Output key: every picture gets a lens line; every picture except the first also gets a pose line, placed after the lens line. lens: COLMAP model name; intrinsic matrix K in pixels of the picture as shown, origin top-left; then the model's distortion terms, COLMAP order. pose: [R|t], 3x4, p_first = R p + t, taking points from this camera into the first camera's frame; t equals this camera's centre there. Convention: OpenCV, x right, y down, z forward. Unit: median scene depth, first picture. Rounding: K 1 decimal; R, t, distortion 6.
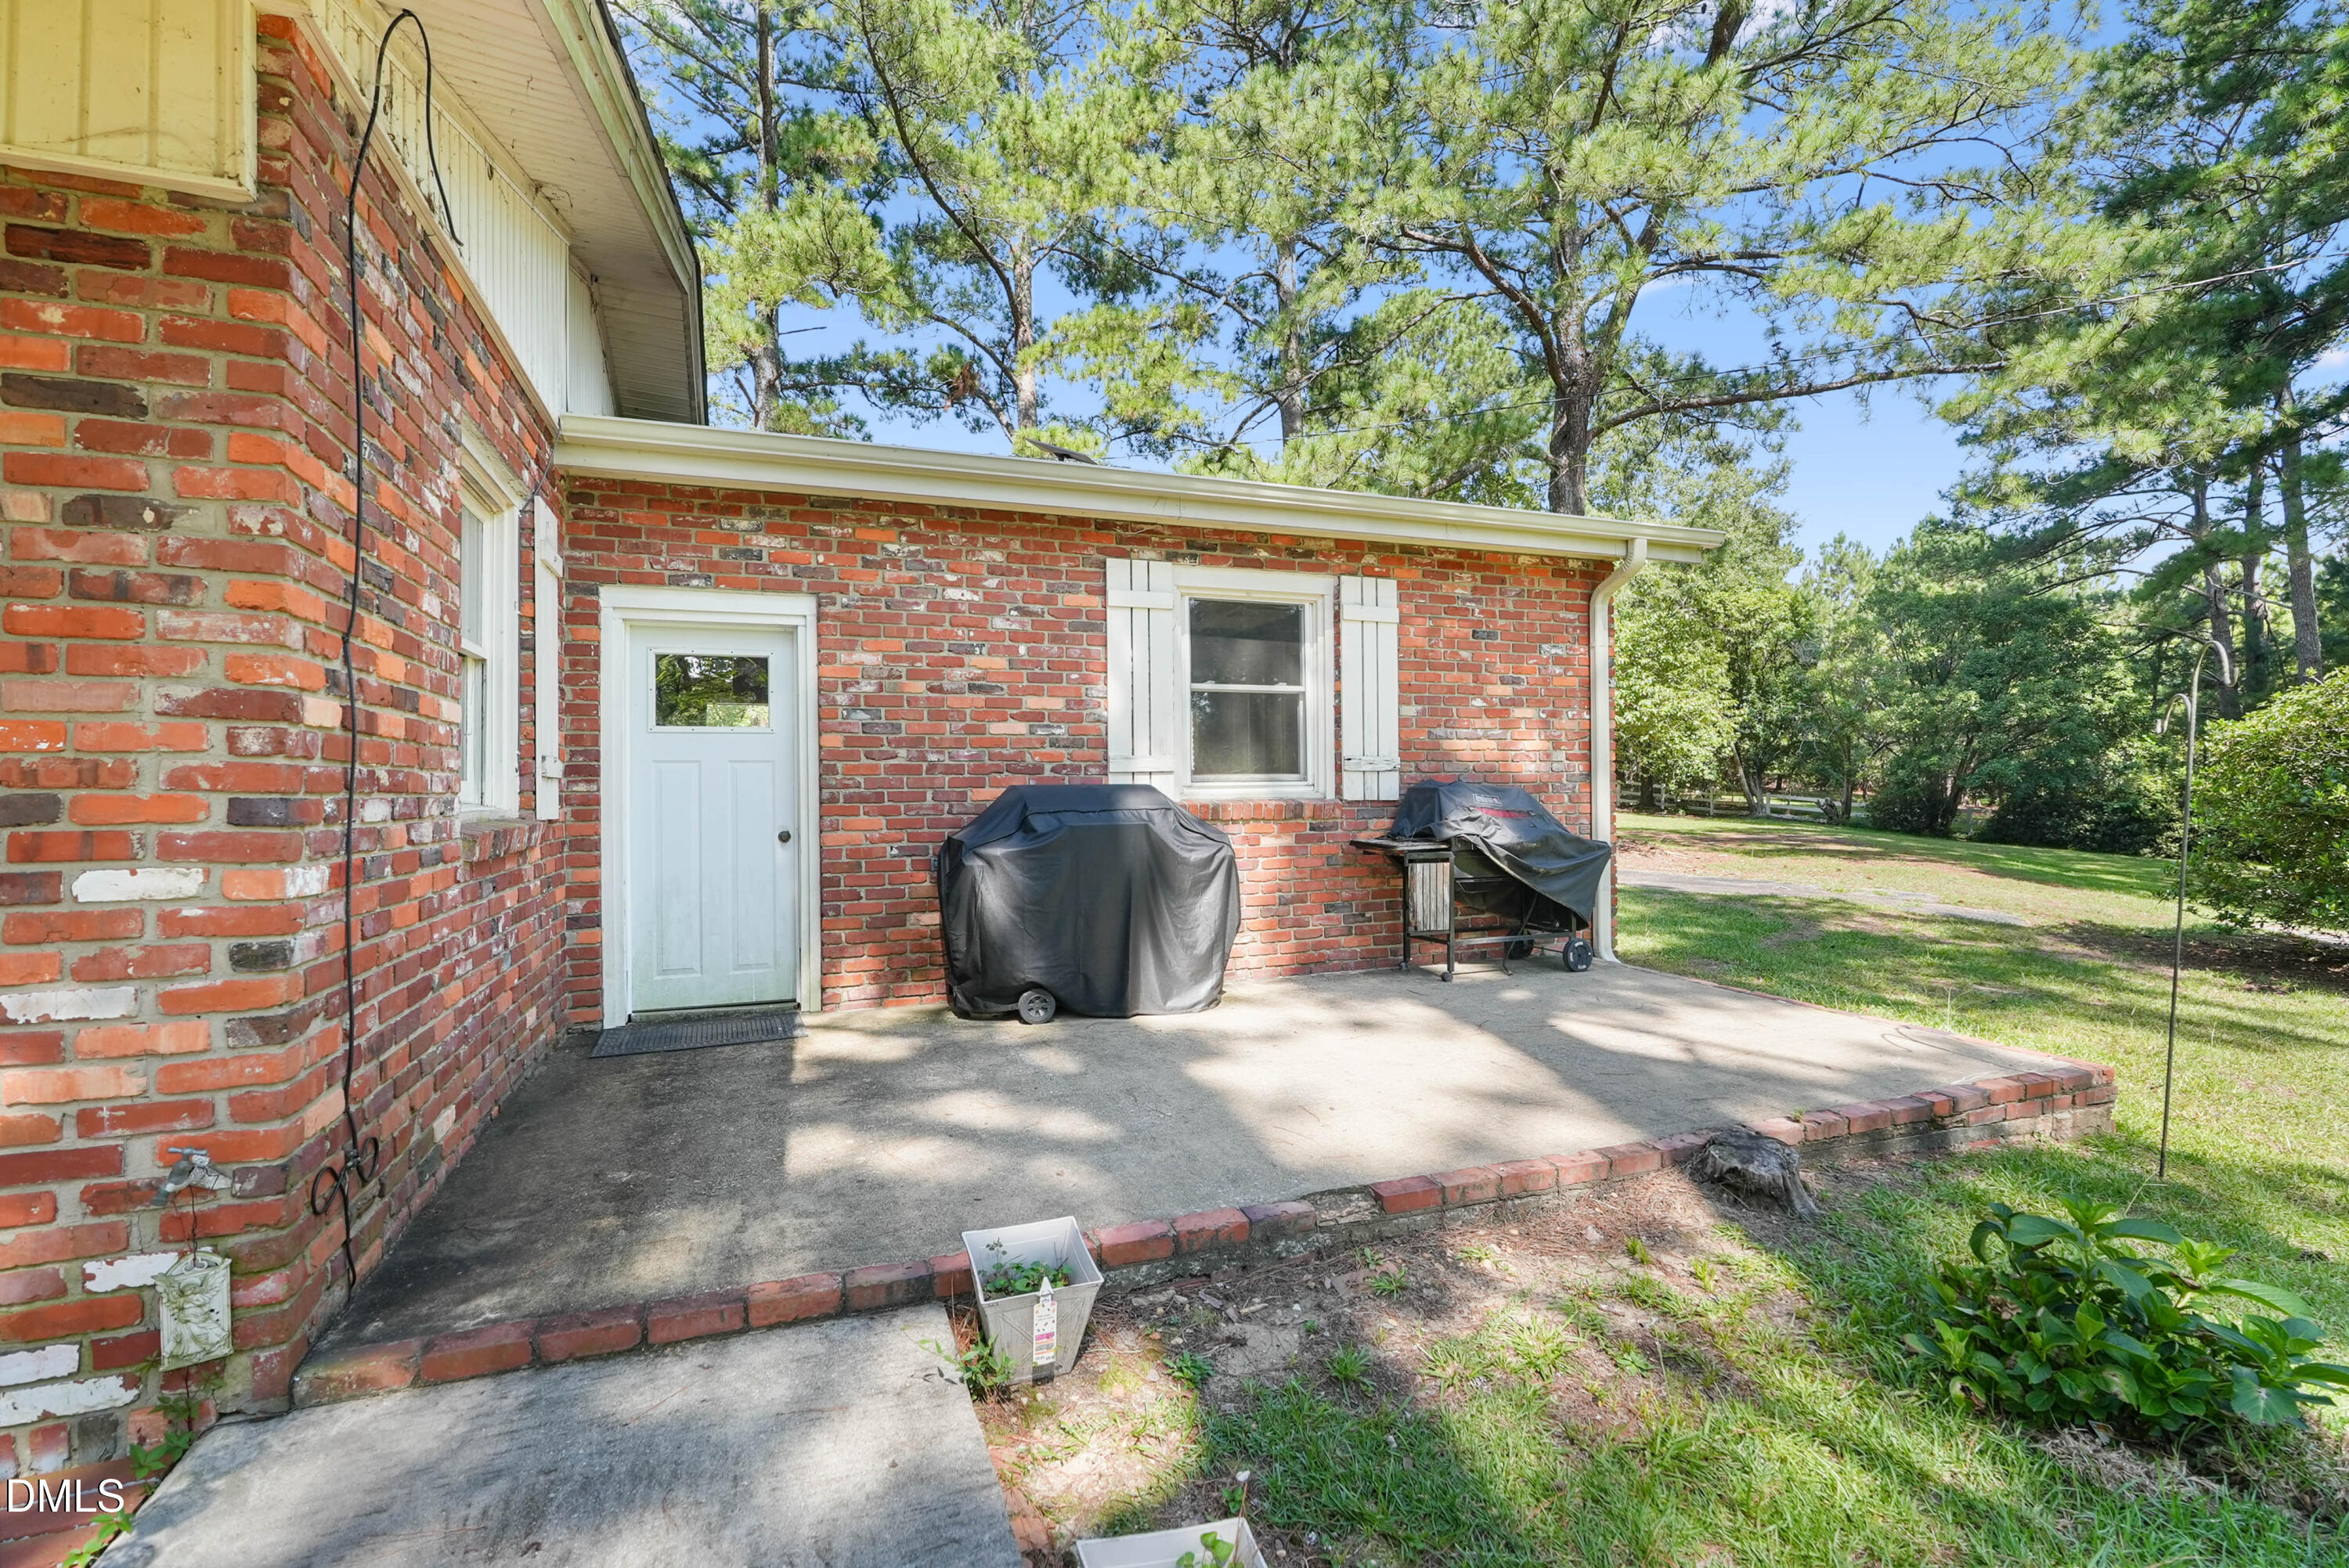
lens RADIAL K [[1071.6, 0, 1168.1], [0, 1071.6, 741.2], [0, 0, 1]] dist [-0.014549, 0.005543]
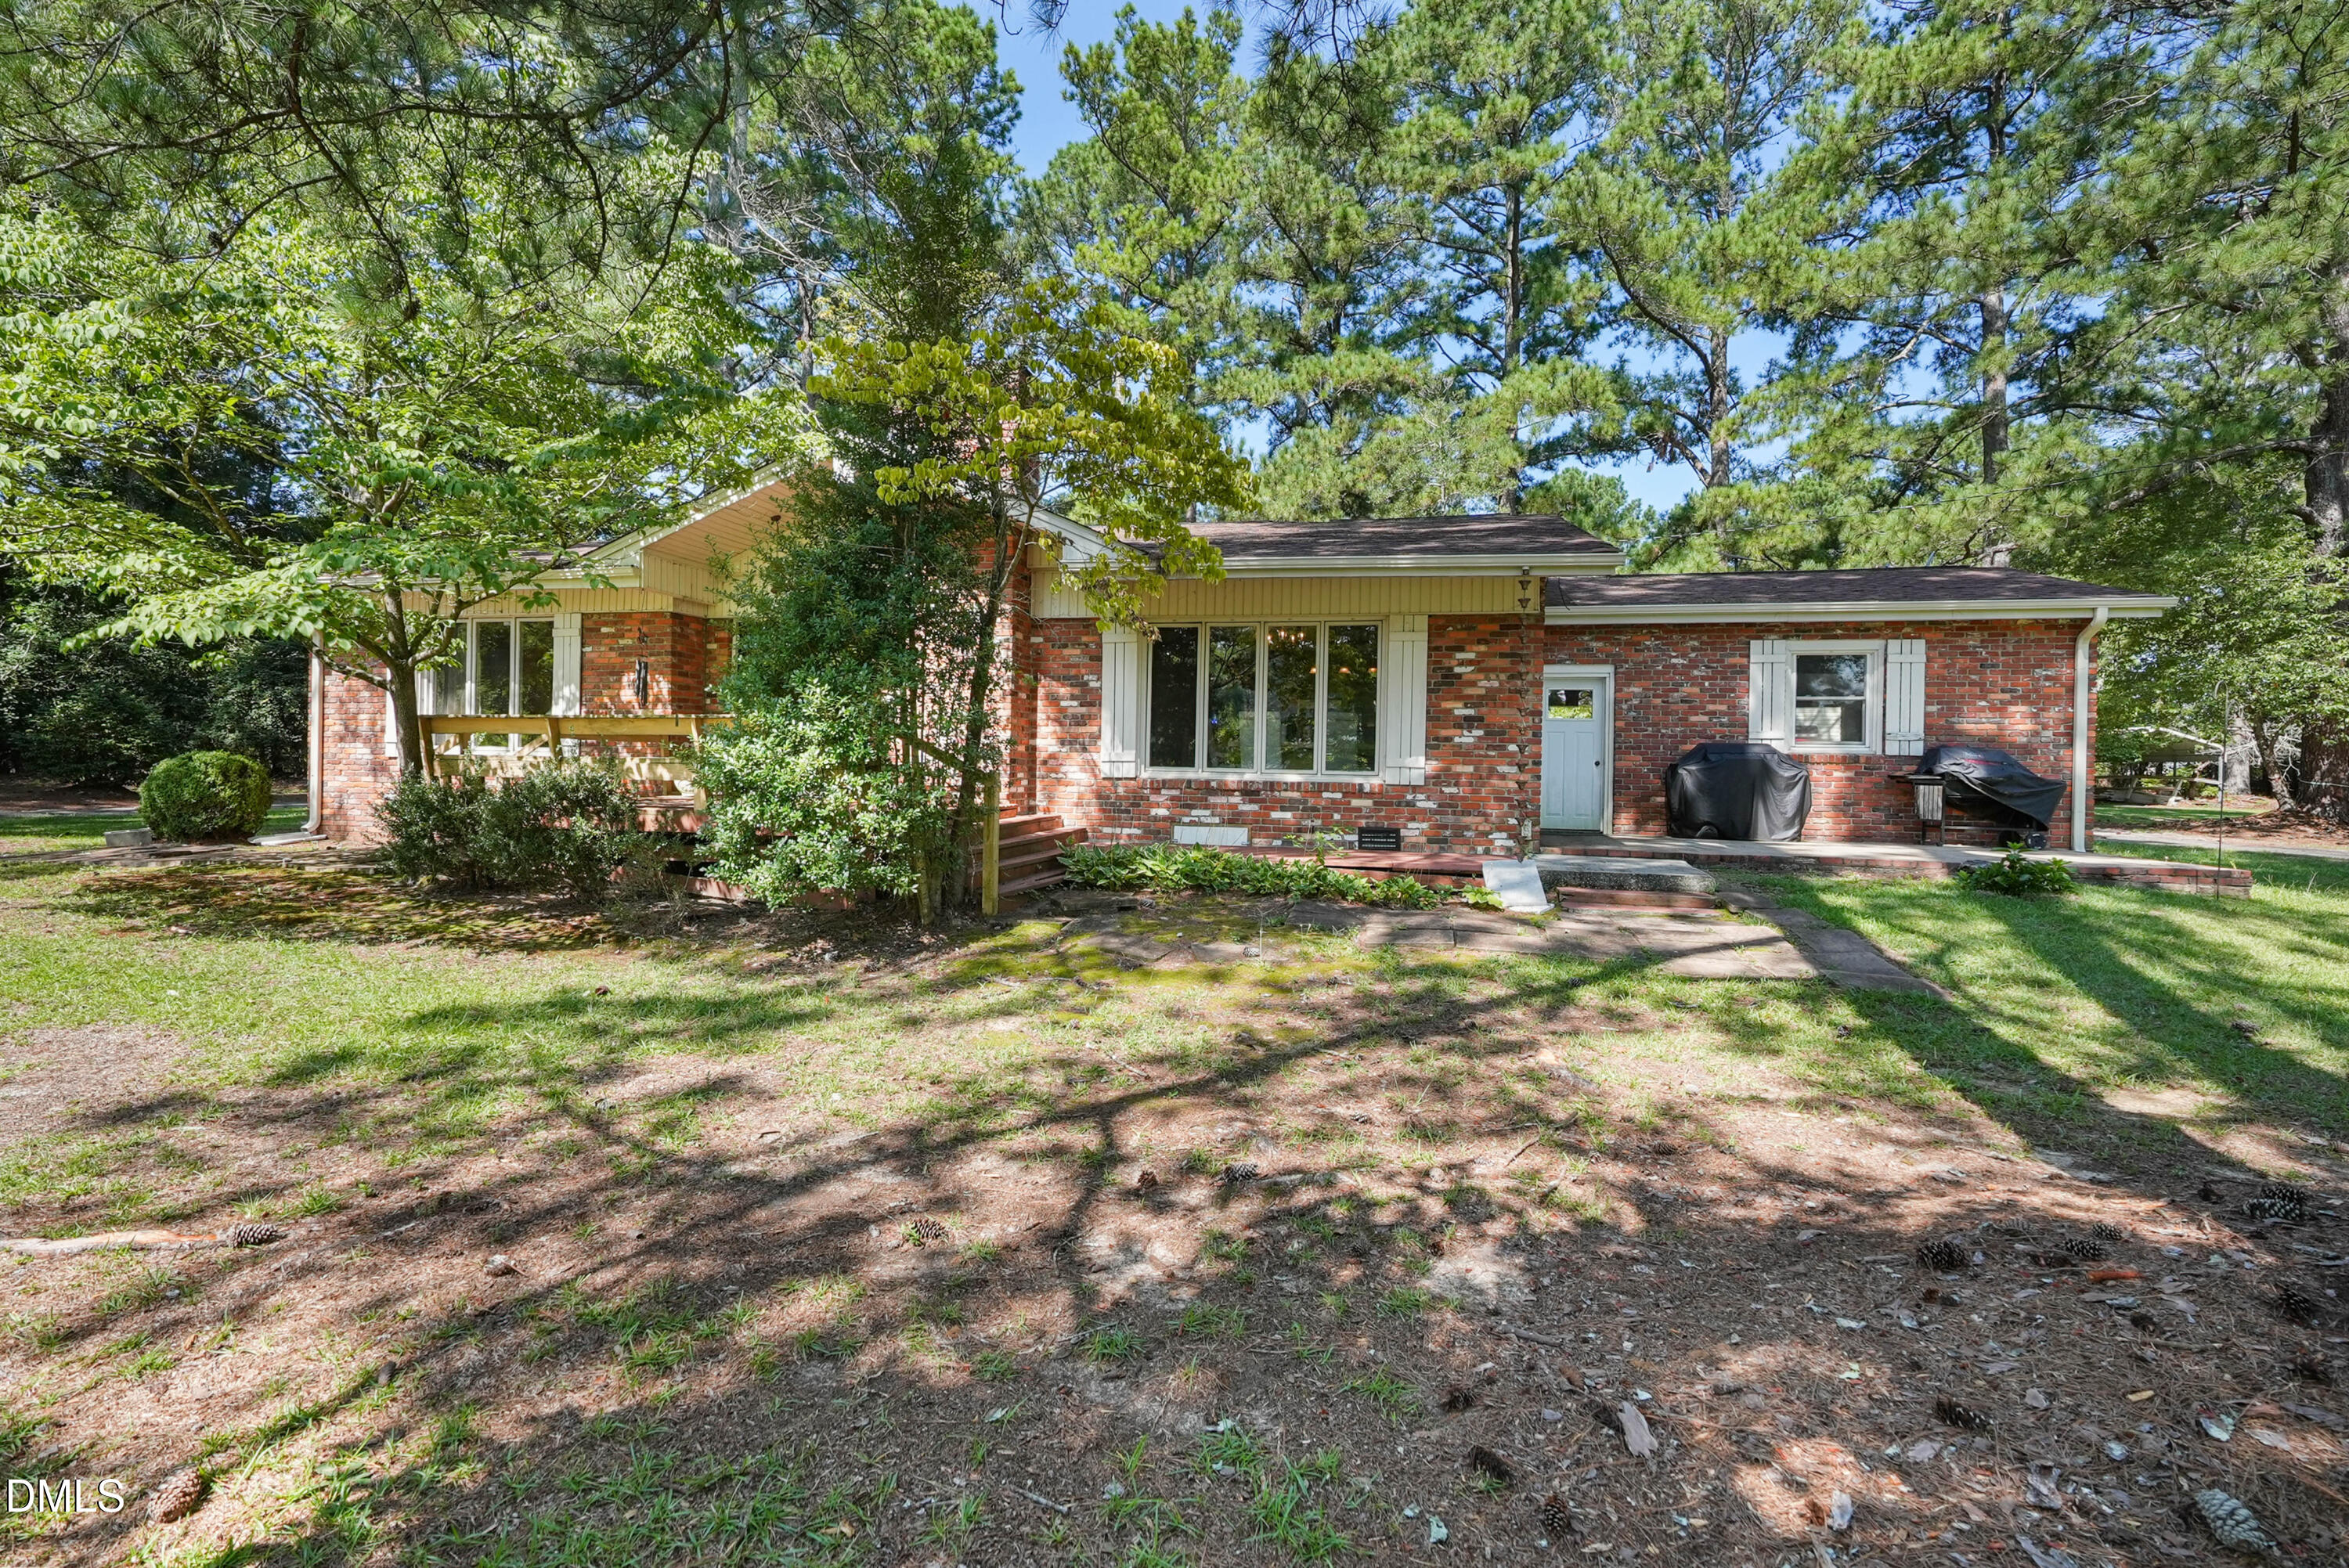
lens RADIAL K [[1071.6, 0, 1162.7], [0, 1071.6, 785.2], [0, 0, 1]] dist [-0.014549, 0.005543]
pose [[0.820093, 0.032192, -0.571324, 0.196177], [-0.004429, 0.998744, 0.049918, 0.019203], [0.572214, -0.038406, 0.819205, -1.367013]]
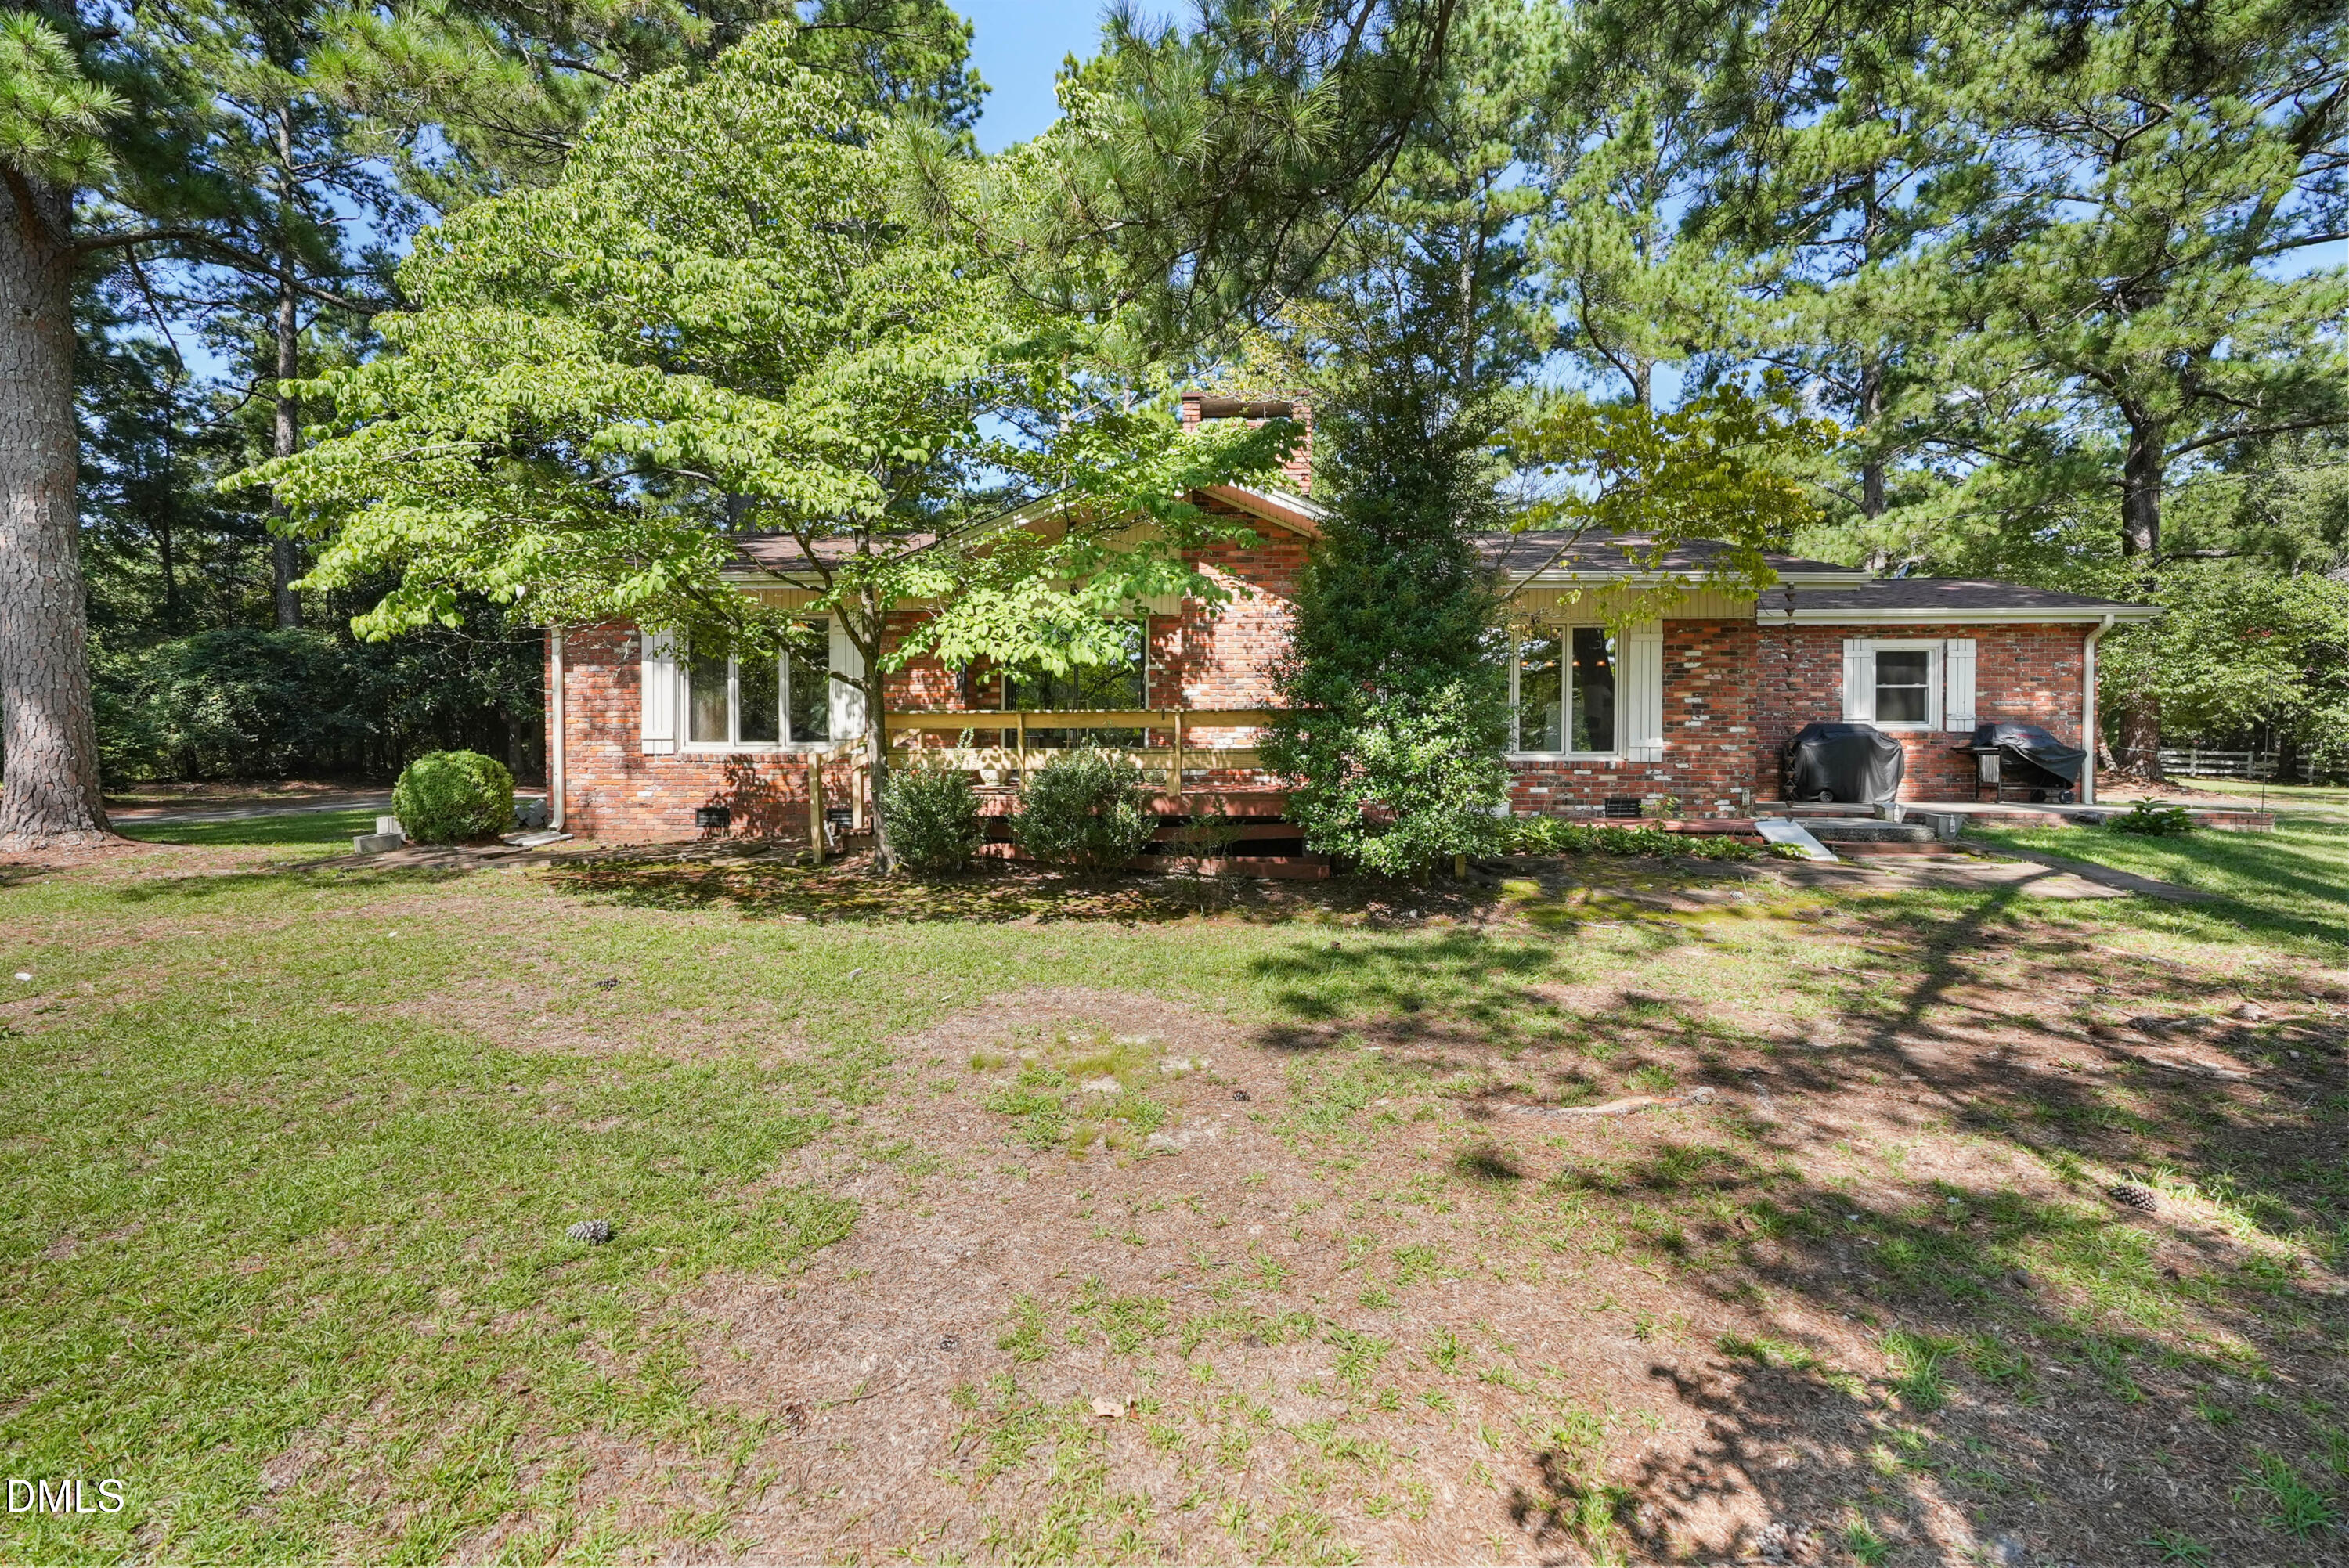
lens RADIAL K [[1071.6, 0, 1148.9], [0, 1071.6, 764.2], [0, 0, 1]] dist [-0.014549, 0.005543]
pose [[0.905560, 0.012188, -0.424043, -0.451472], [0.006815, 0.999040, 0.043268, 0.012422], [0.424163, -0.042071, 0.904608, -1.963001]]
